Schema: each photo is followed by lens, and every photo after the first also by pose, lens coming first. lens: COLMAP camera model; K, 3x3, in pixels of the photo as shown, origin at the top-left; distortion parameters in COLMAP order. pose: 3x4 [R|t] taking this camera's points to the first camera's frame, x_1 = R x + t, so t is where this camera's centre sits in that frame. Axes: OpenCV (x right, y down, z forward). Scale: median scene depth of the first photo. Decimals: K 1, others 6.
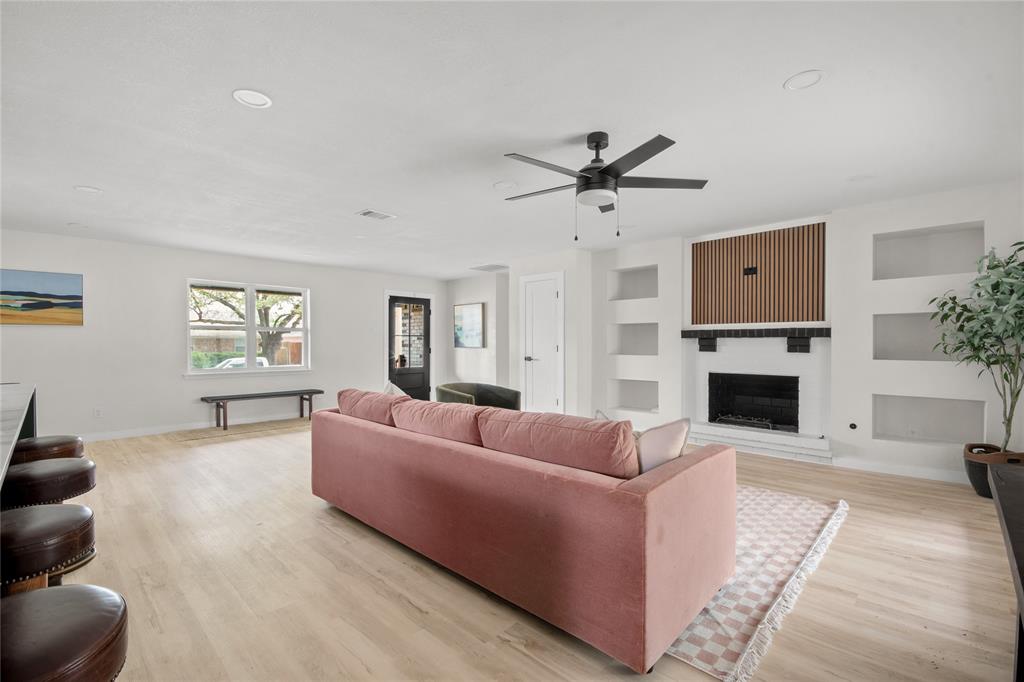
lens RADIAL K [[455.8, 0, 523.7], [0, 455.8, 344.2], [0, 0, 1]] dist [0.002638, -0.000763]
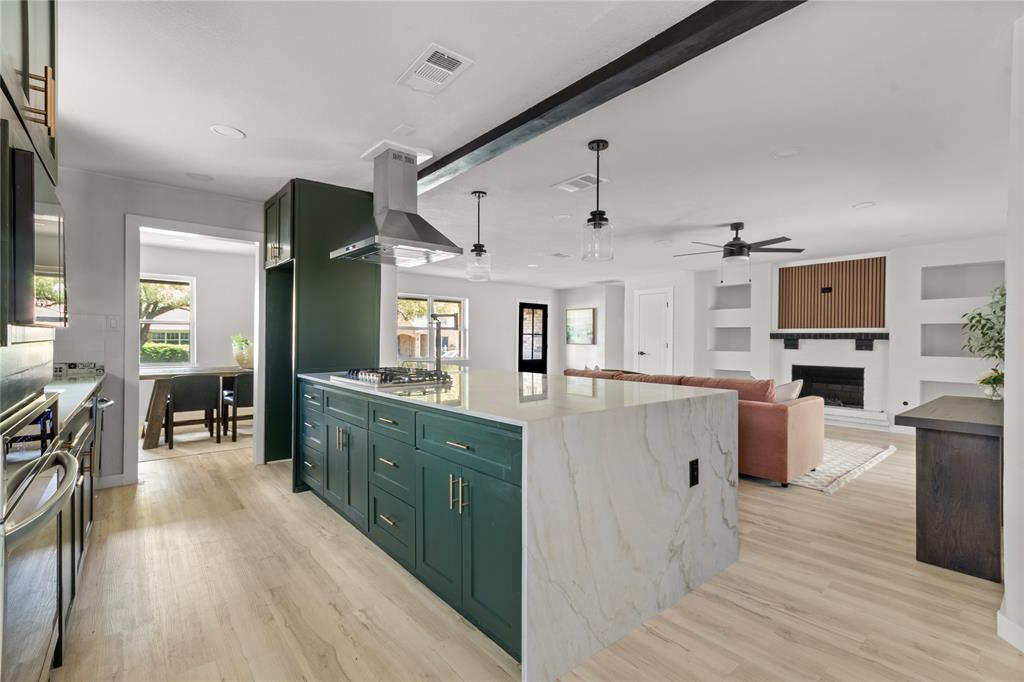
lens RADIAL K [[455.8, 0, 513.2], [0, 455.8, 339.1], [0, 0, 1]] dist [0.002638, -0.000763]
pose [[0.992365, 0.009546, -0.122963, -0.247550], [-0.009971, 0.999946, -0.002846, -0.001508], [0.122929, 0.004050, 0.992407, -0.440235]]
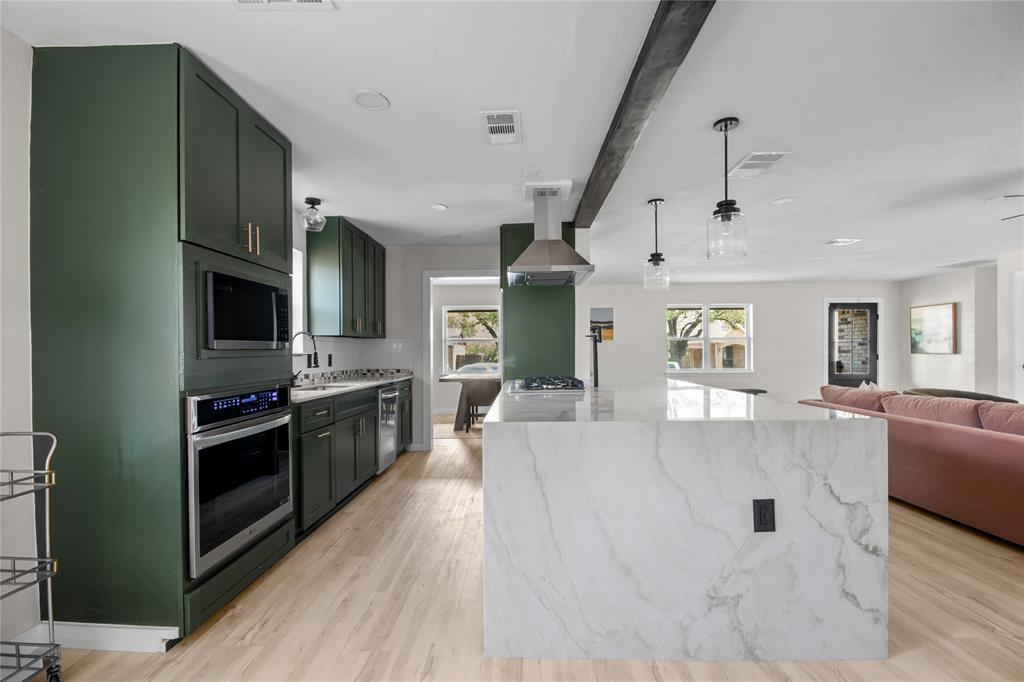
lens RADIAL K [[455.8, 0, 515.6], [0, 455.8, 351.0], [0, 0, 1]] dist [0.002638, -0.000763]
pose [[0.671804, -0.002648, -0.740725, -0.009124], [0.004419, 0.999990, 0.000432, -0.003330], [0.740716, -0.003563, 0.671809, -0.364248]]
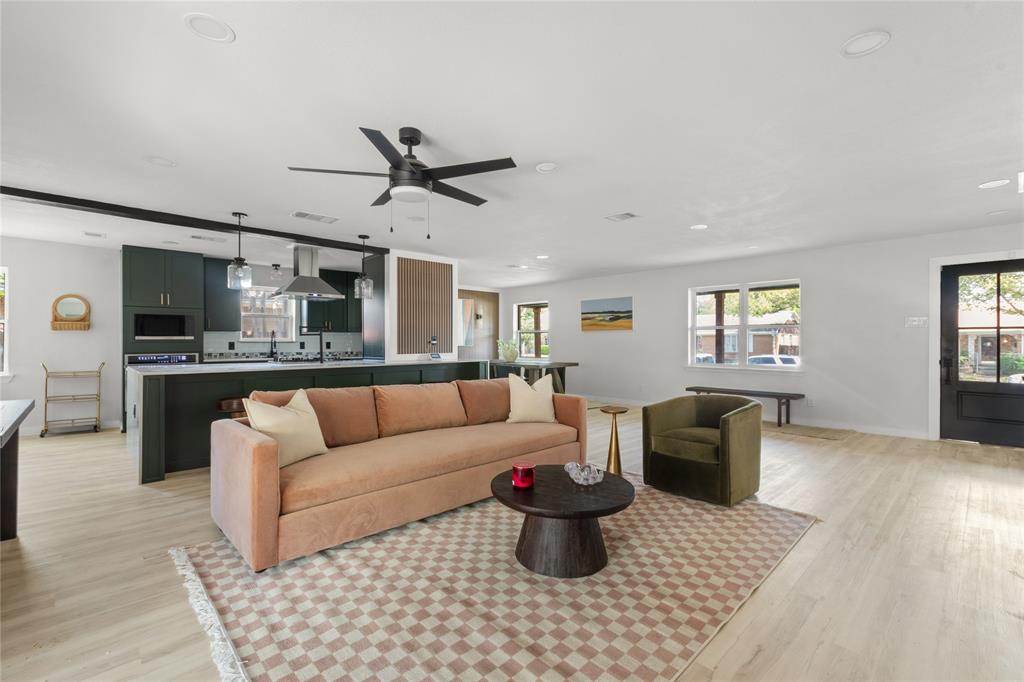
lens RADIAL K [[455.8, 0, 509.5], [0, 455.8, 343.8], [0, 0, 1]] dist [0.002638, -0.000763]
pose [[-0.070055, 0.008680, -0.997505, 0.589287], [-0.000866, 0.999961, 0.008762, -0.005486], [0.997543, 0.001478, -0.070045, 0.675359]]
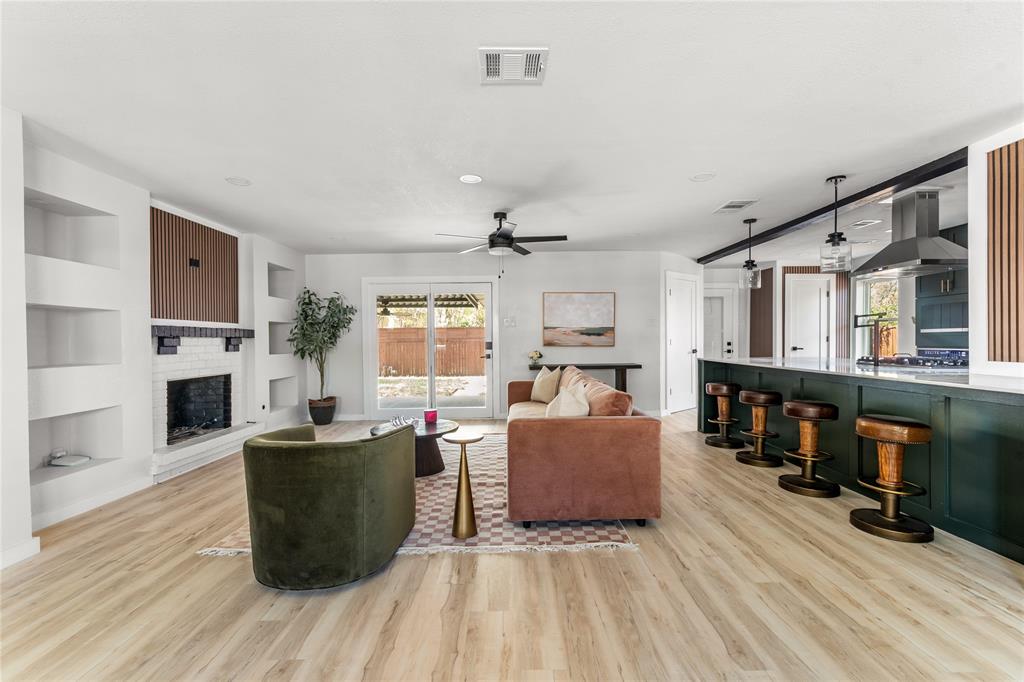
lens RADIAL K [[455.8, 0, 504.9], [0, 455.8, 345.6], [0, 0, 1]] dist [0.002638, -0.000763]
pose [[-0.684932, -0.002659, 0.728602, -0.547609], [0.011882, 0.999820, 0.014818, -0.003661], [-0.728510, 0.018806, -0.684777, 1.115523]]
